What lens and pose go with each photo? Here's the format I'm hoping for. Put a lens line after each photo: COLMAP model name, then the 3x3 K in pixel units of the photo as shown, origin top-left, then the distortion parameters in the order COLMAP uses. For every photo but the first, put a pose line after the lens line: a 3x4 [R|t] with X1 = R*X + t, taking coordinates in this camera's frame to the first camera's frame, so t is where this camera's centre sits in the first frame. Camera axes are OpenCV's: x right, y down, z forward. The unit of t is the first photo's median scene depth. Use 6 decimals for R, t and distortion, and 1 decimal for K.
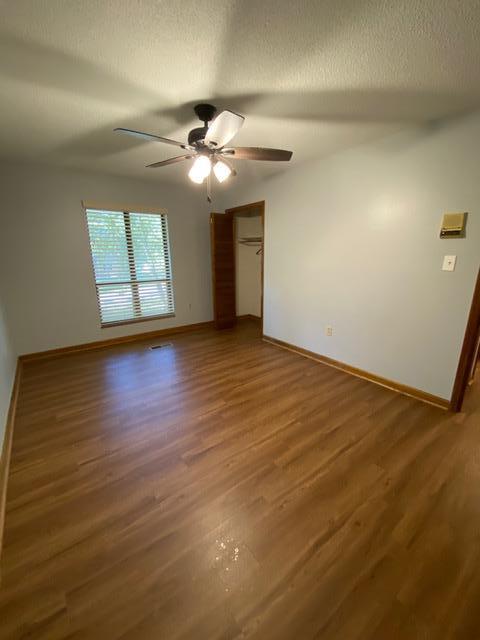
lens RADIAL K [[259.4, 0, 241.9], [0, 259.4, 319.8], [0, 0, 1]] dist [0.026763, -0.020322]
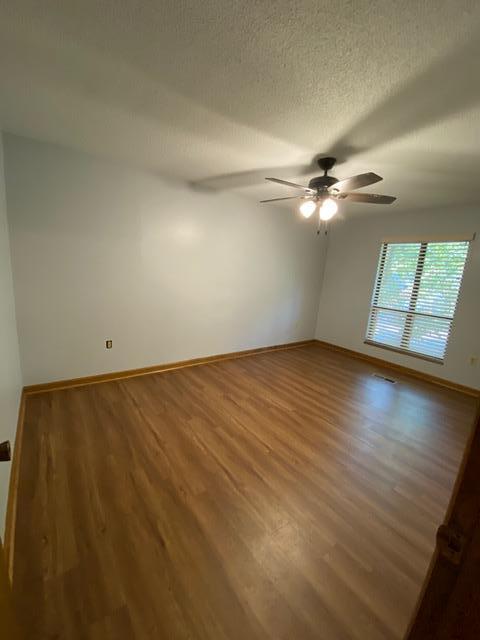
lens RADIAL K [[259.4, 0, 241.9], [0, 259.4, 319.8], [0, 0, 1]] dist [0.026763, -0.020322]
pose [[-0.004170, 0.202917, -0.979187, 0.986146], [-0.326199, 0.925358, 0.193151, -0.188517], [0.945292, 0.320215, 0.062333, 0.650464]]
